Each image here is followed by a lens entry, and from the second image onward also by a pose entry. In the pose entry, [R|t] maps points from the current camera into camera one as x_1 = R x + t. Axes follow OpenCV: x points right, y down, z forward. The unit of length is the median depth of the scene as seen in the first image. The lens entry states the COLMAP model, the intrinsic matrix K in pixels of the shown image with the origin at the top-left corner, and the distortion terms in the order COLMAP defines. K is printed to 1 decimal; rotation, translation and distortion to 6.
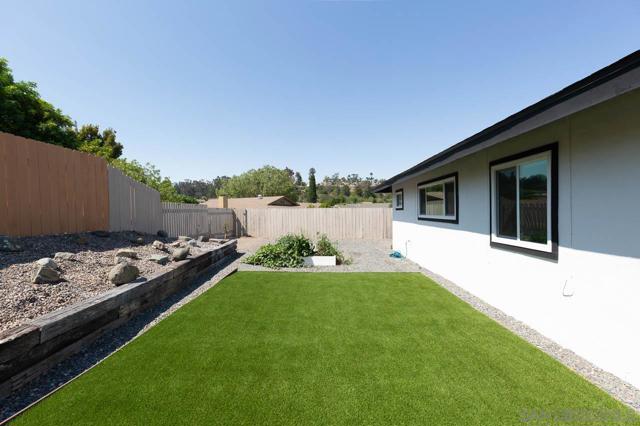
lens RADIAL K [[286.9, 0, 316.5], [0, 286.9, 214.3], [0, 0, 1]] dist [0.003073, -0.000489]
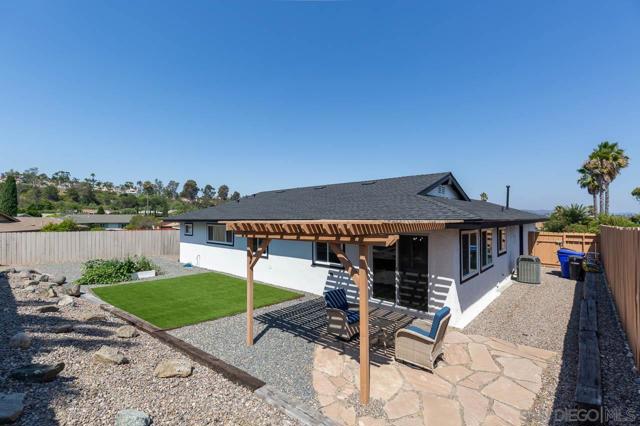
lens RADIAL K [[286.9, 0, 316.5], [0, 286.9, 214.3], [0, 0, 1]] dist [0.003073, -0.000489]
pose [[0.652882, 0.023197, 0.757105, -0.475125], [0.001203, 0.999498, -0.031661, -0.088668], [-0.757459, 0.021581, 0.652526, -0.575108]]
